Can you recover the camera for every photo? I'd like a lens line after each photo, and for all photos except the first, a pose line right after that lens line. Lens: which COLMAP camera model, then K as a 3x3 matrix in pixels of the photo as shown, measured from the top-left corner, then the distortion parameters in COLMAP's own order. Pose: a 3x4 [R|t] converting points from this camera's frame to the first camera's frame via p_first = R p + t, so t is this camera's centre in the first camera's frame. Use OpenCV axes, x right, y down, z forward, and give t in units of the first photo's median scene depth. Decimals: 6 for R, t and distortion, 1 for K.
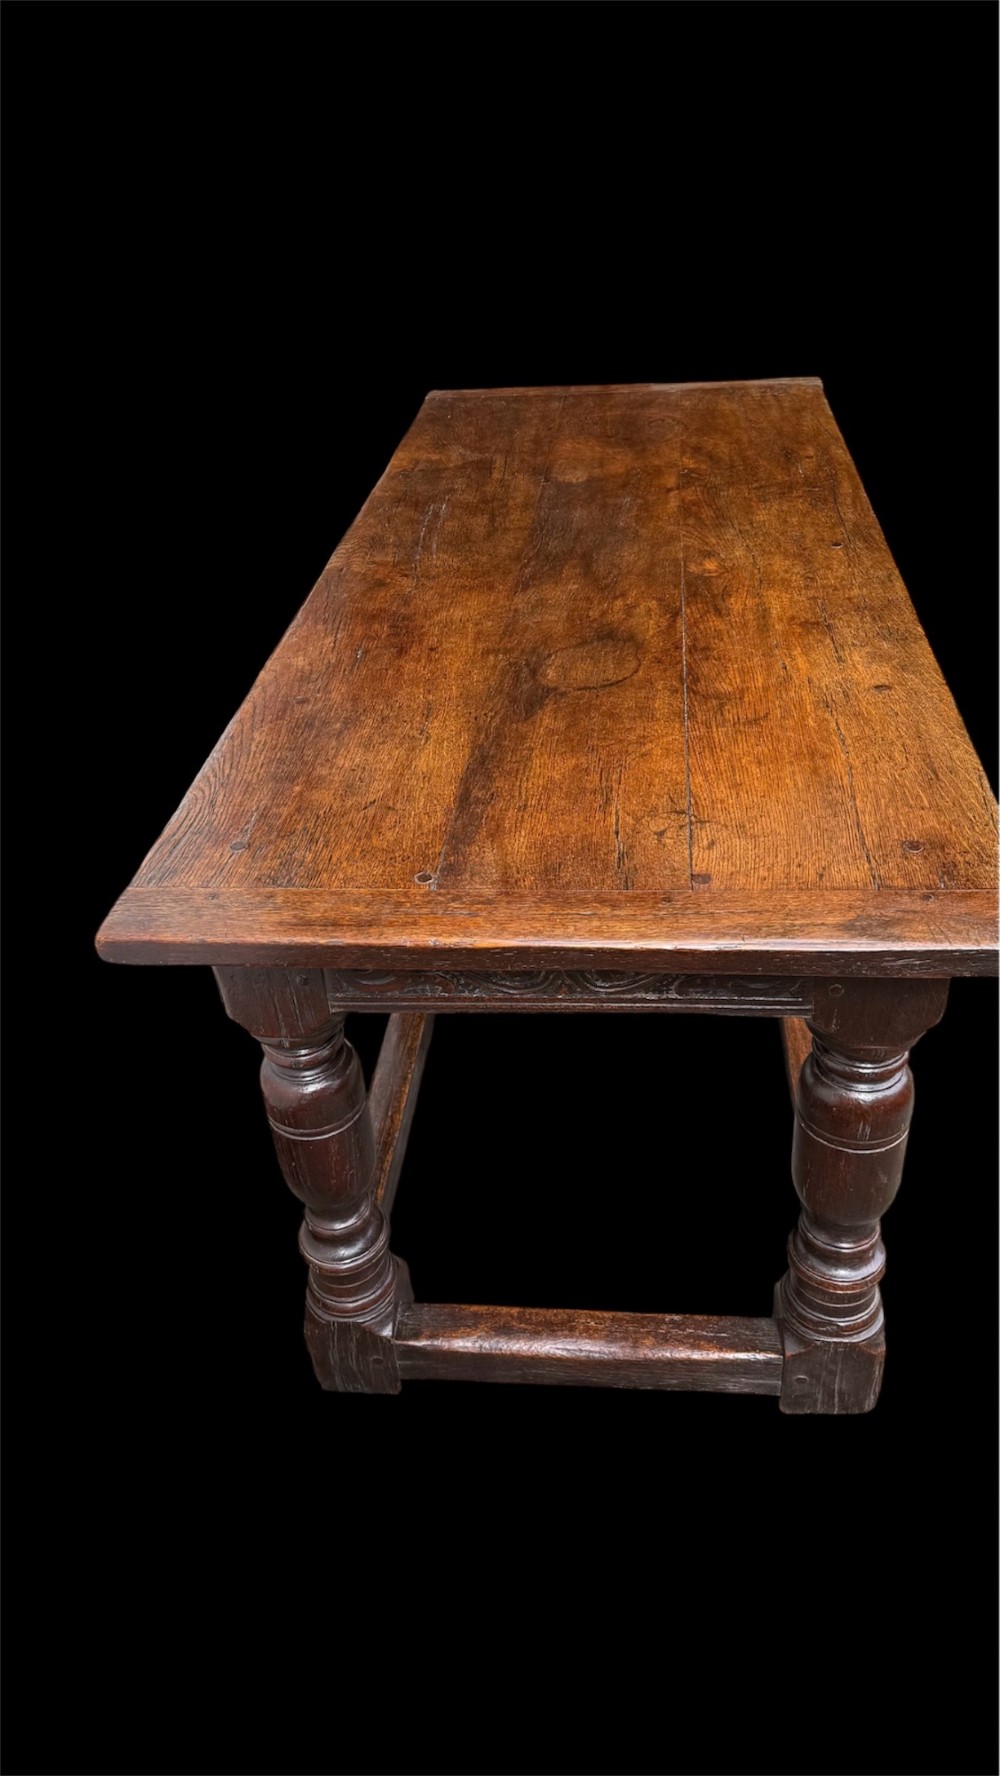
lens RADIAL K [[1209.3, 0, 505.7], [0, 1209.3, 897.7], [0, 0, 1]] dist [0.144894, -0.243822]
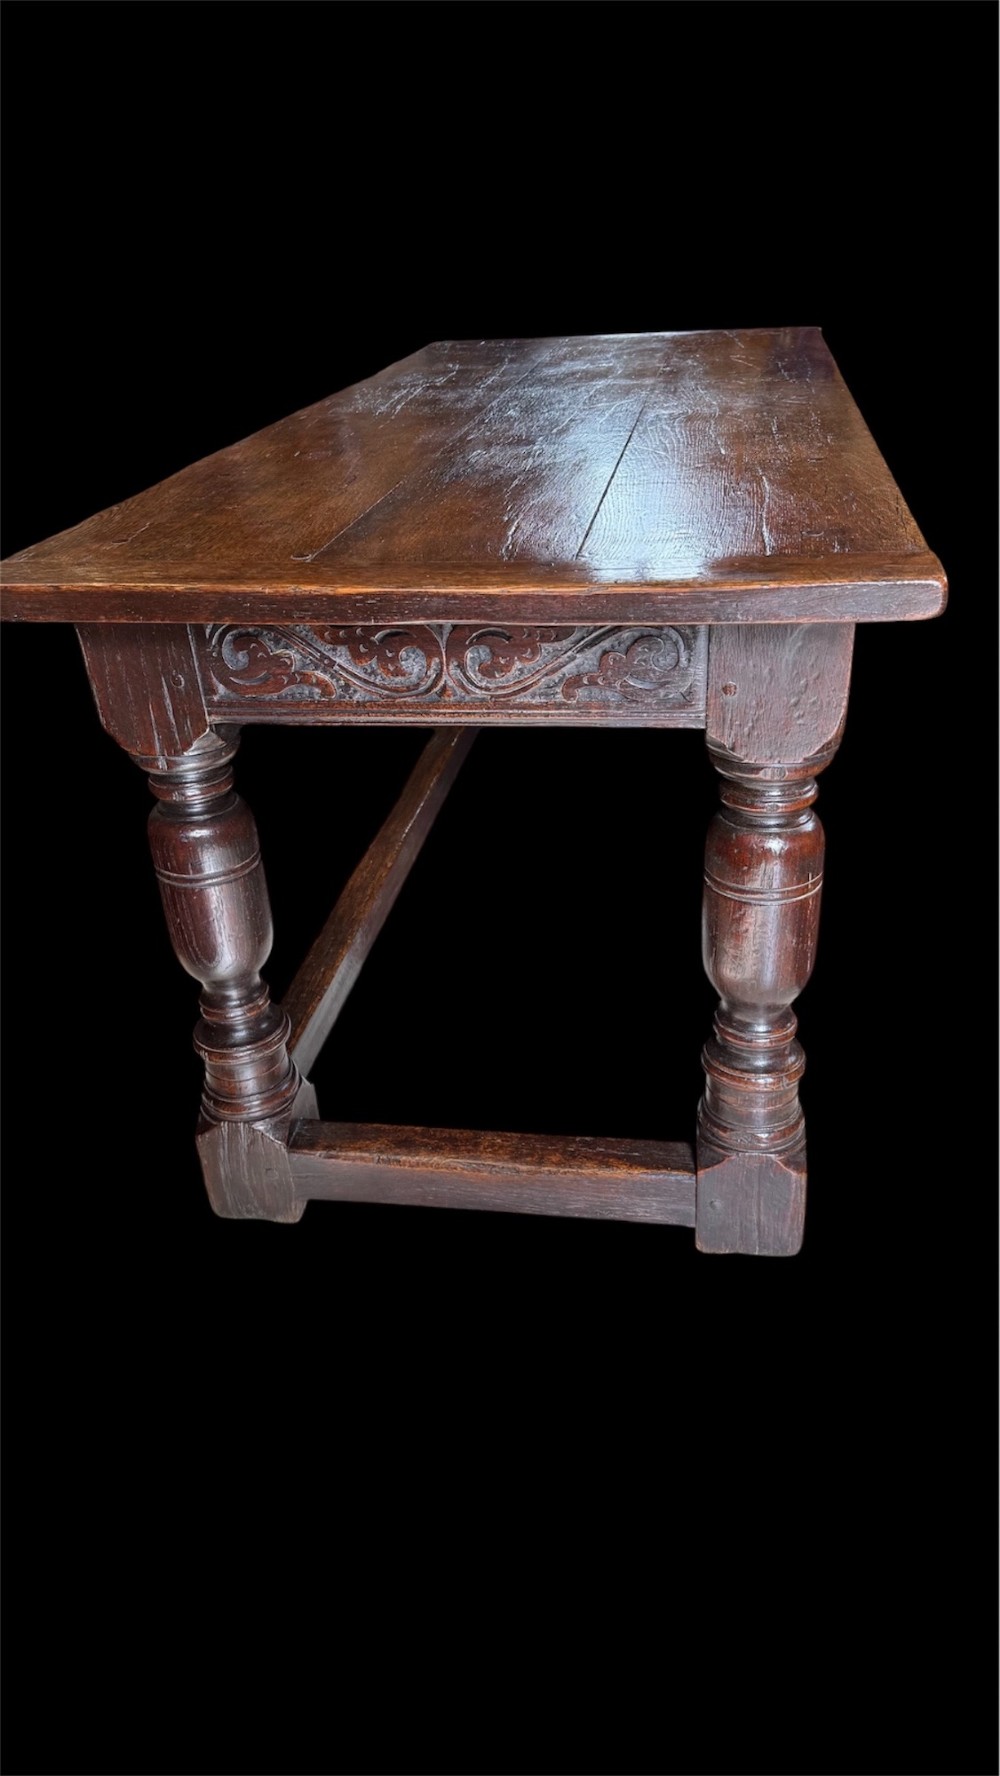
lens RADIAL K [[1209.3, 0, 505.7], [0, 1209.3, 897.7], [0, 0, 1]] dist [0.144894, -0.243822]
pose [[0.998116, 0.042019, -0.044708, 0.111747], [-0.046046, 0.994579, -0.093228, 0.252196], [0.040548, 0.095111, 0.994641, 0.057666]]
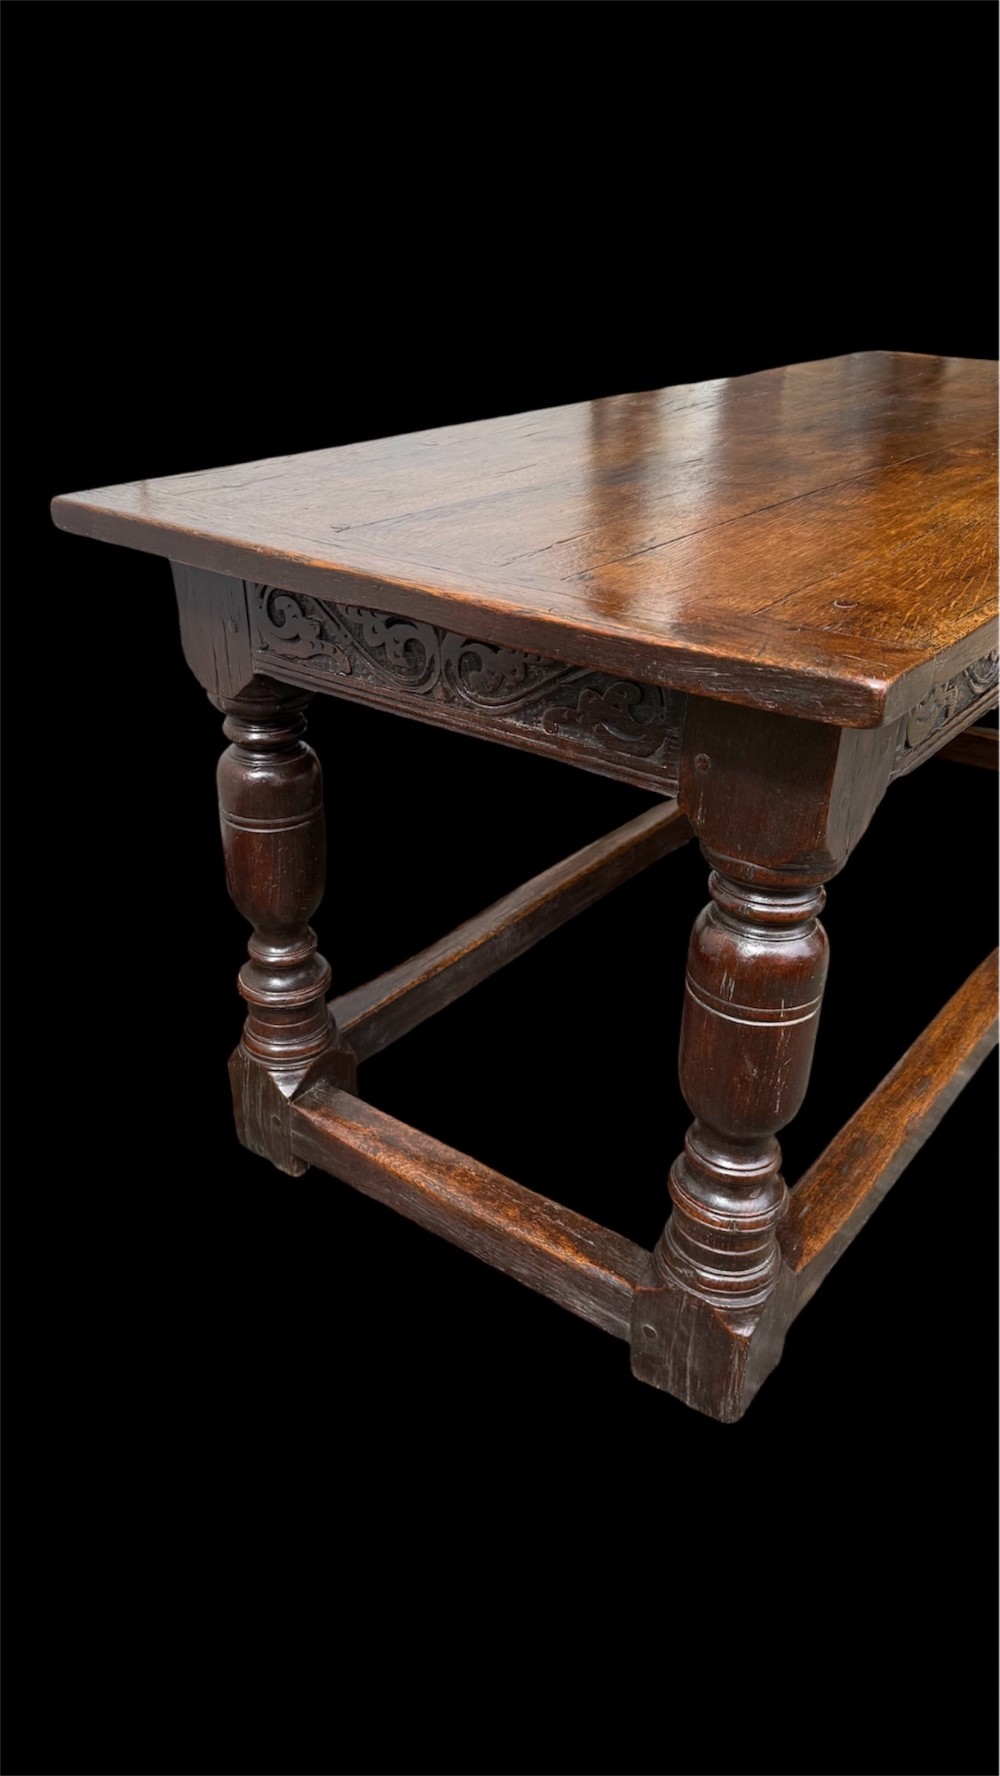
lens RADIAL K [[1209.3, 0, 505.7], [0, 1209.3, 897.7], [0, 0, 1]] dist [0.144894, -0.243822]
pose [[0.852331, 0.321500, -0.412516, 0.396781], [-0.357003, 0.934053, -0.009664, 0.162925], [0.382204, 0.155507, 0.910899, 0.176652]]
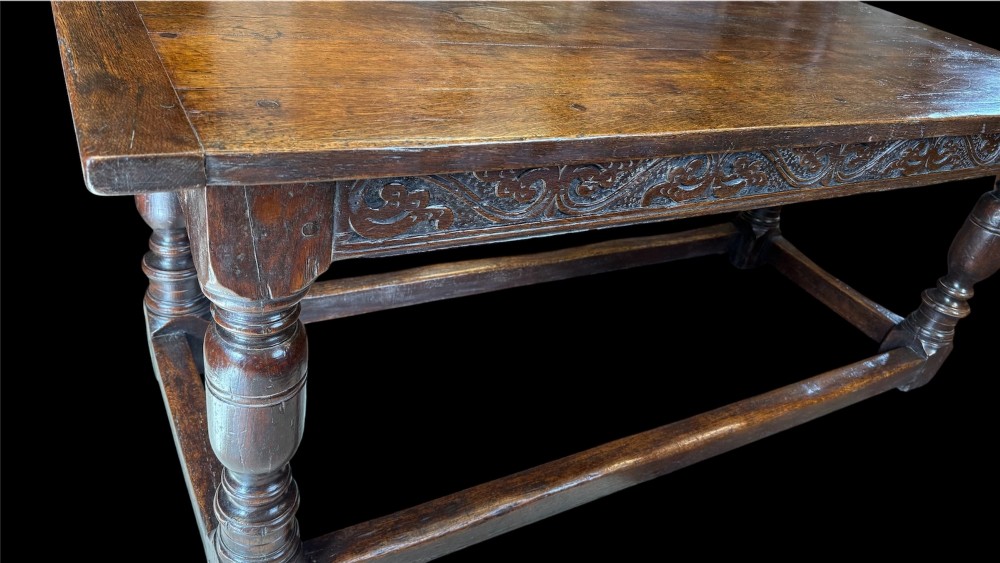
lens RADIAL K [[680.9, 0, 500.0], [0, 680.9, 281.5], [0, 0, 1]] dist [0.144894, -0.243822]
pose [[0.555485, 0.589114, -0.586840, 0.625507], [-0.637077, 0.755065, 0.154953, -0.102381], [0.534388, 0.287788, 0.794738, 0.526655]]
